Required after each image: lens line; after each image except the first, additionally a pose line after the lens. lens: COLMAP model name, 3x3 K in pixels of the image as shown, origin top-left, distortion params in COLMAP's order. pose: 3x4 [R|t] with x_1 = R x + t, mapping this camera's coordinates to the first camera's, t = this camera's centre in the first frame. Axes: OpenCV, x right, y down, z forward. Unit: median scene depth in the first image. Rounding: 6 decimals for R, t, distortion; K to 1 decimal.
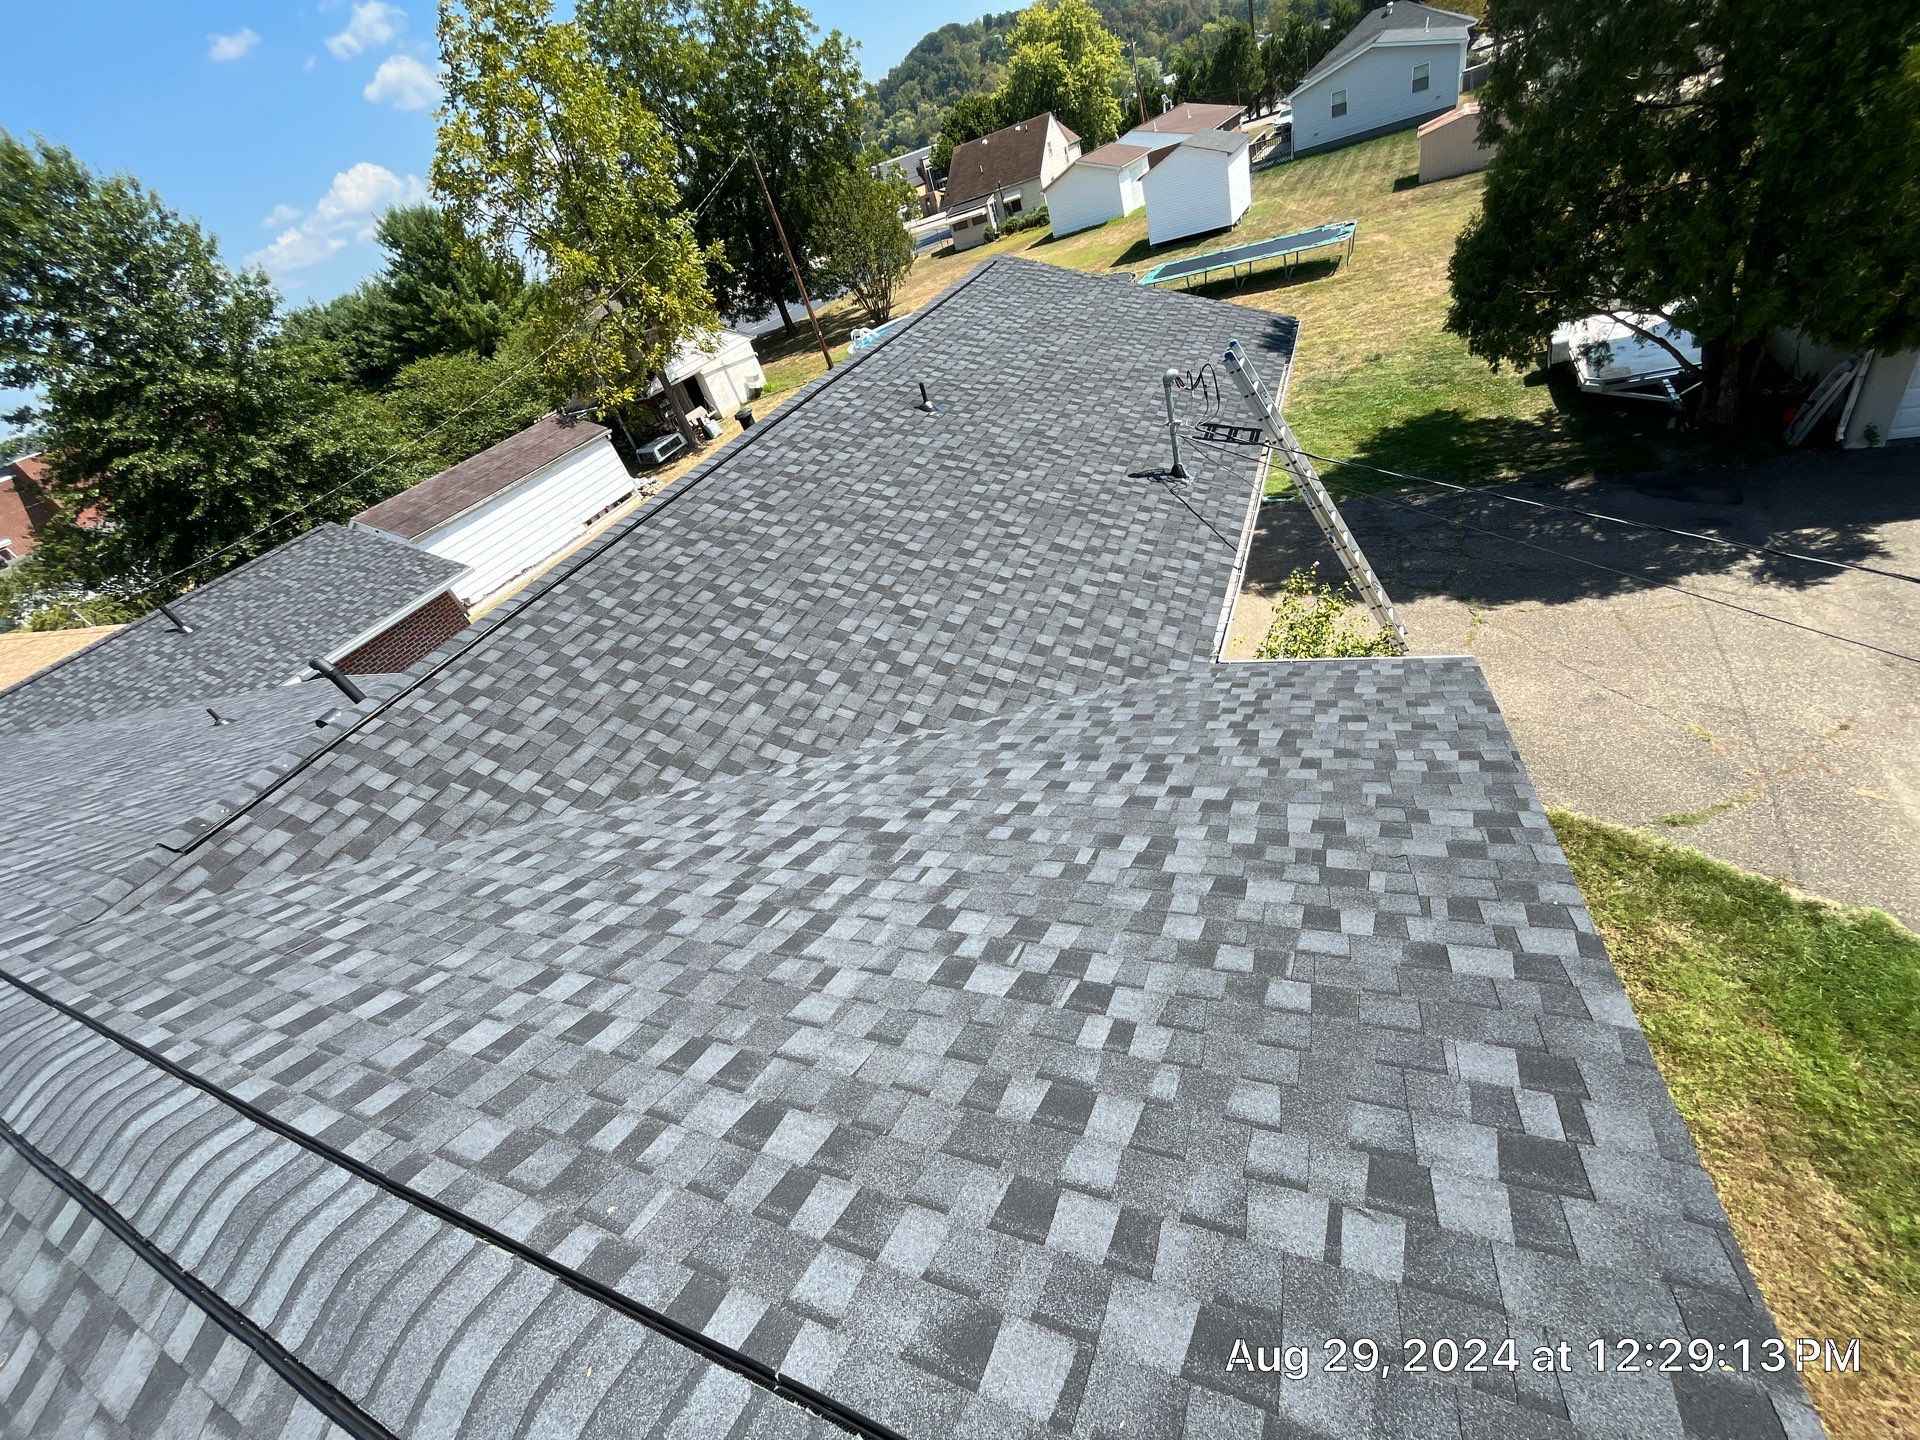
lens RADIAL K [[781.4, 0, 960.0], [0, 781.4, 720.0], [0, 0, 1]] dist [-0.001499, -0.000179]
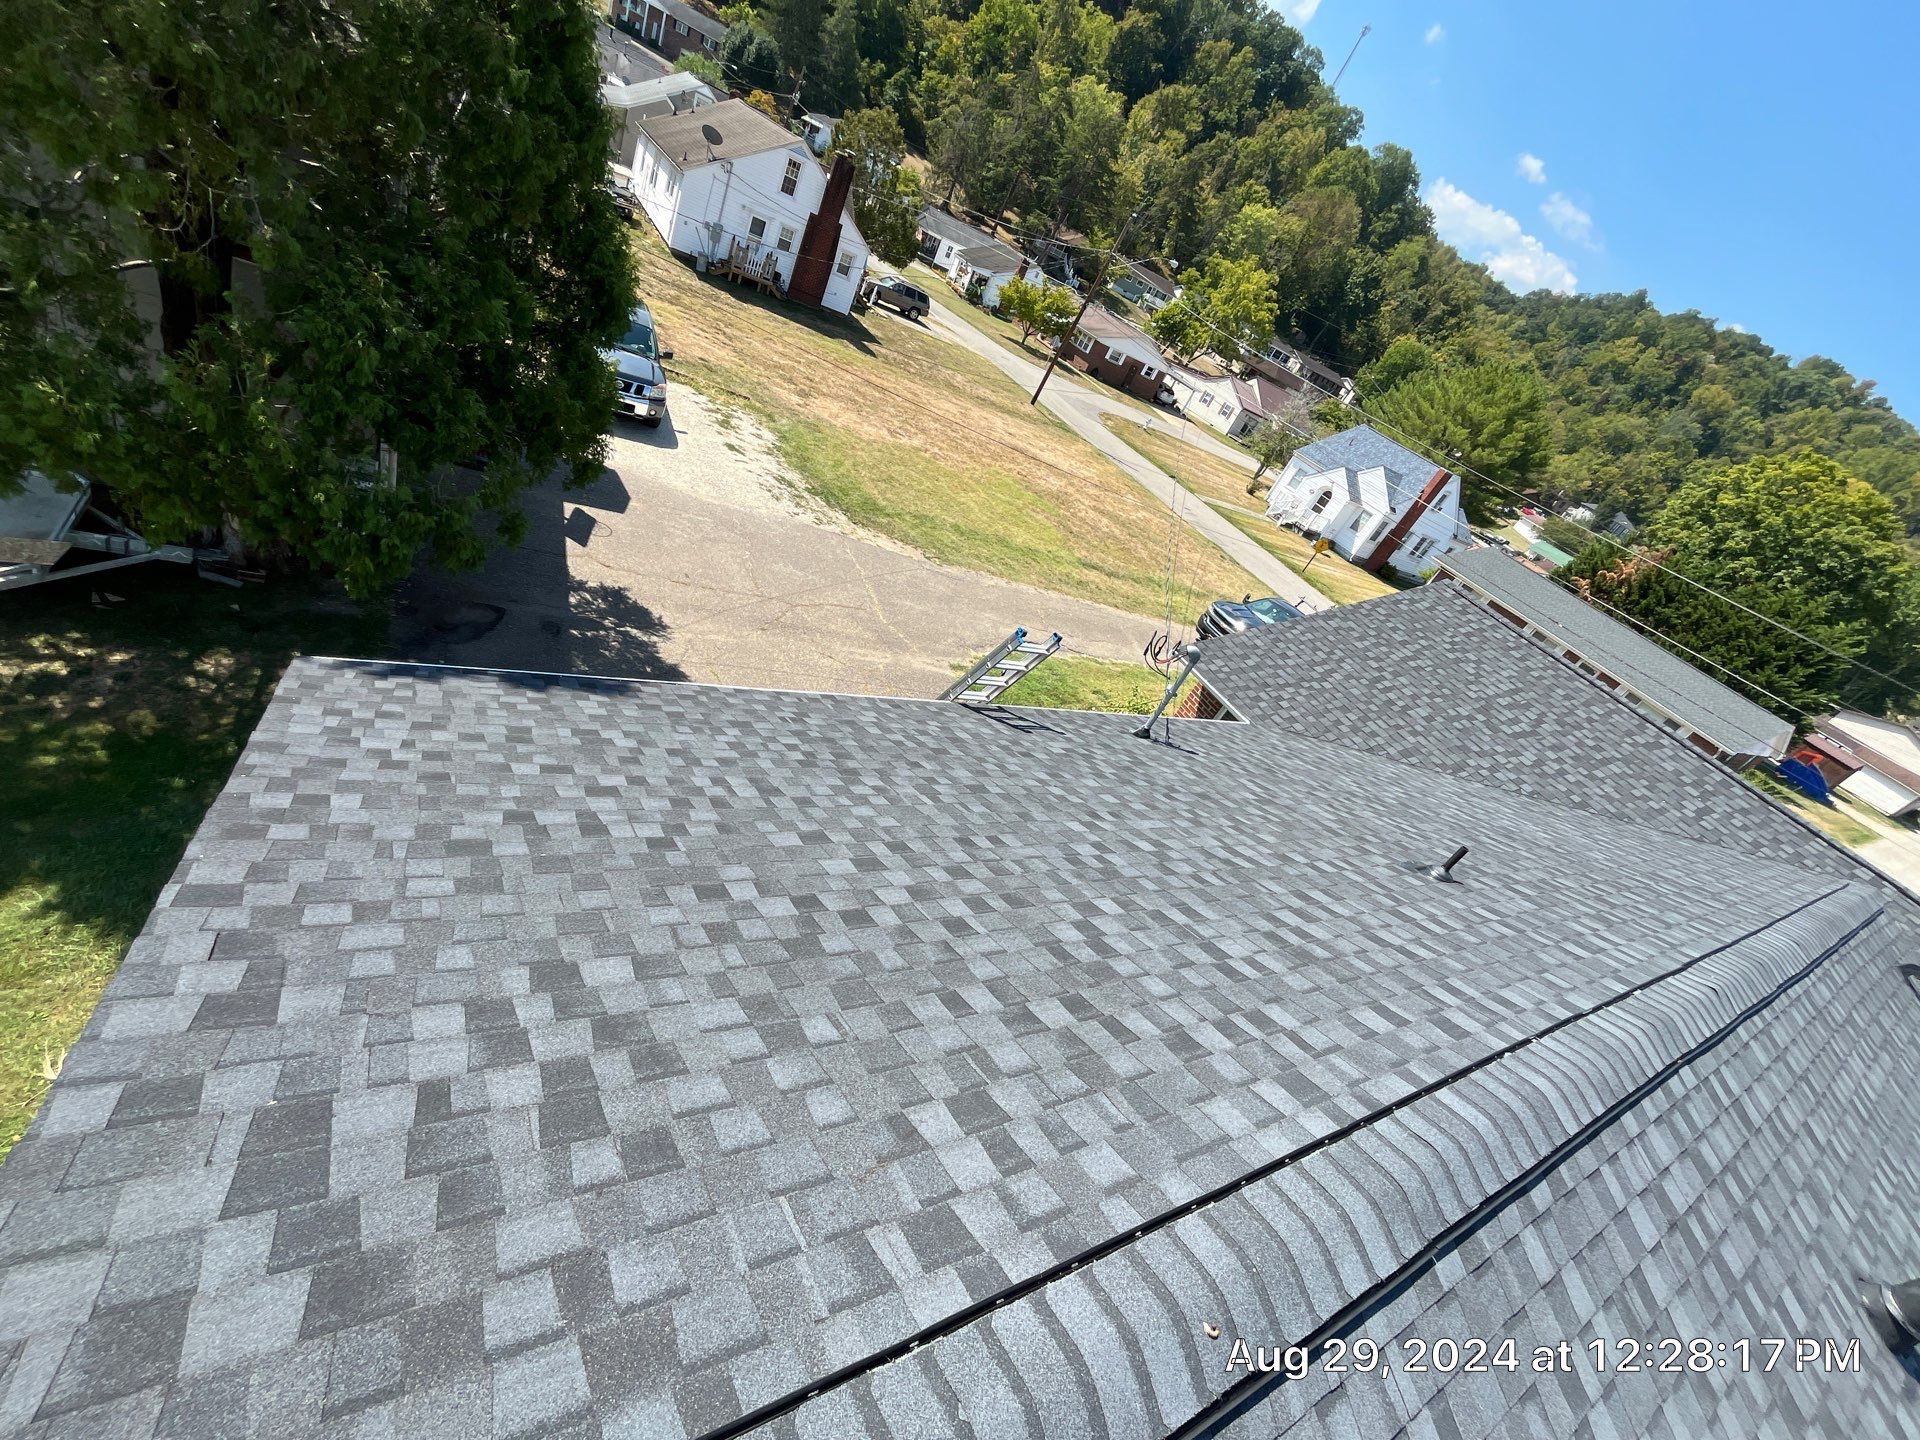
lens RADIAL K [[781.4, 0, 960.0], [0, 781.4, 720.0], [0, 0, 1]] dist [-0.001499, -0.000179]
pose [[-0.783899, -0.375509, 0.494465, -0.007577], [0.191111, 0.611790, 0.767586, -1.845687], [-0.590745, 0.696208, -0.407818, 2.546382]]
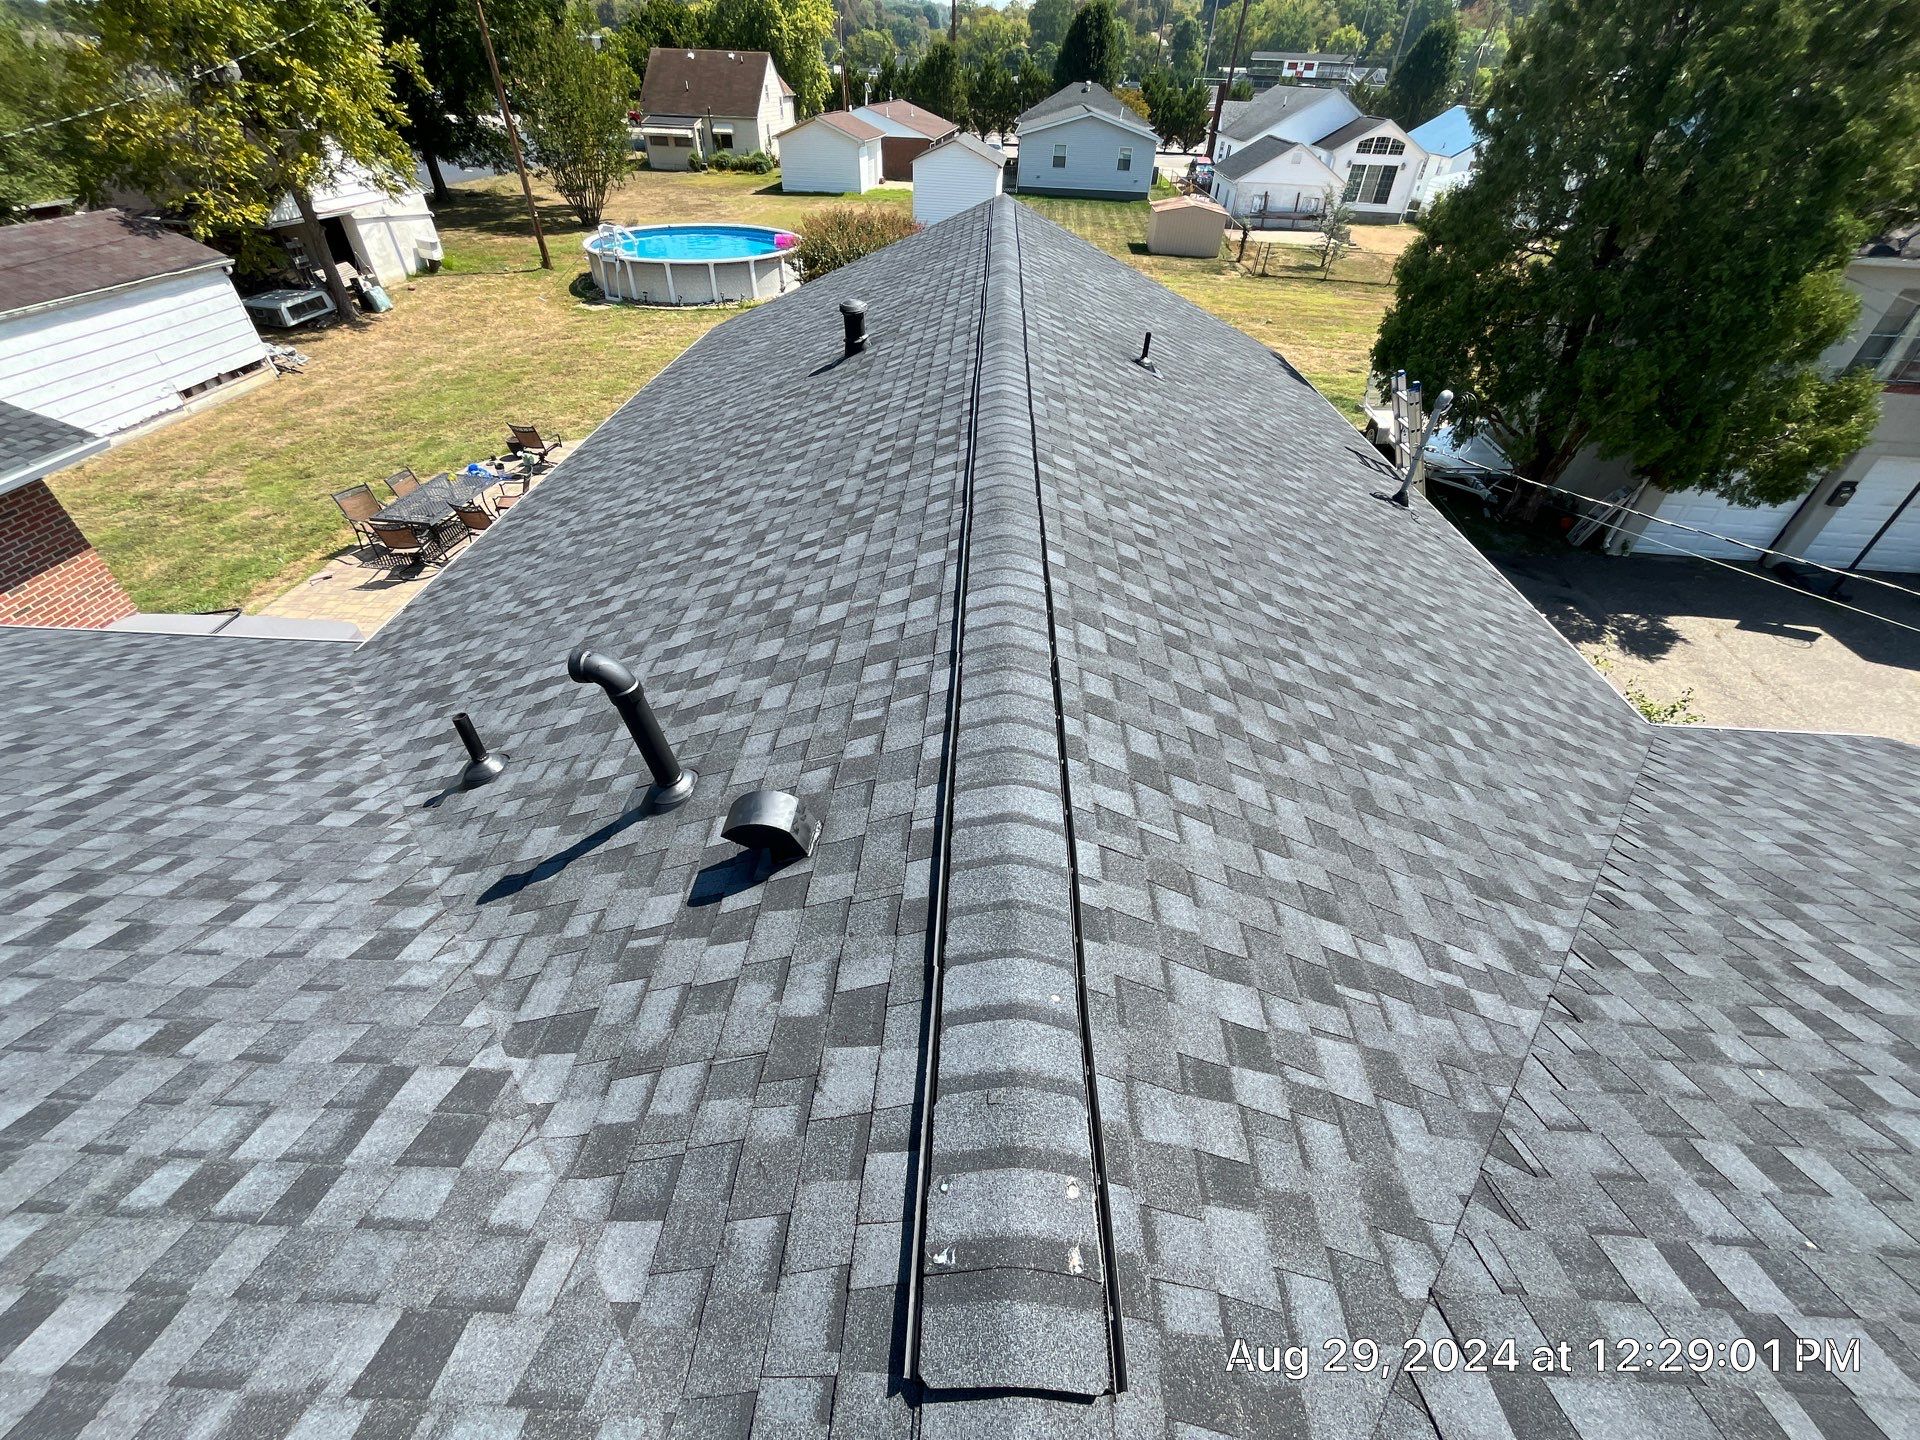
lens RADIAL K [[781.4, 0, 960.0], [0, 781.4, 720.0], [0, 0, 1]] dist [-0.001499, -0.000179]
pose [[0.889735, 0.030613, 0.455450, -1.047916], [-0.039150, 0.999190, 0.009320, -0.070759], [-0.454795, -0.026123, 0.890213, 0.684333]]
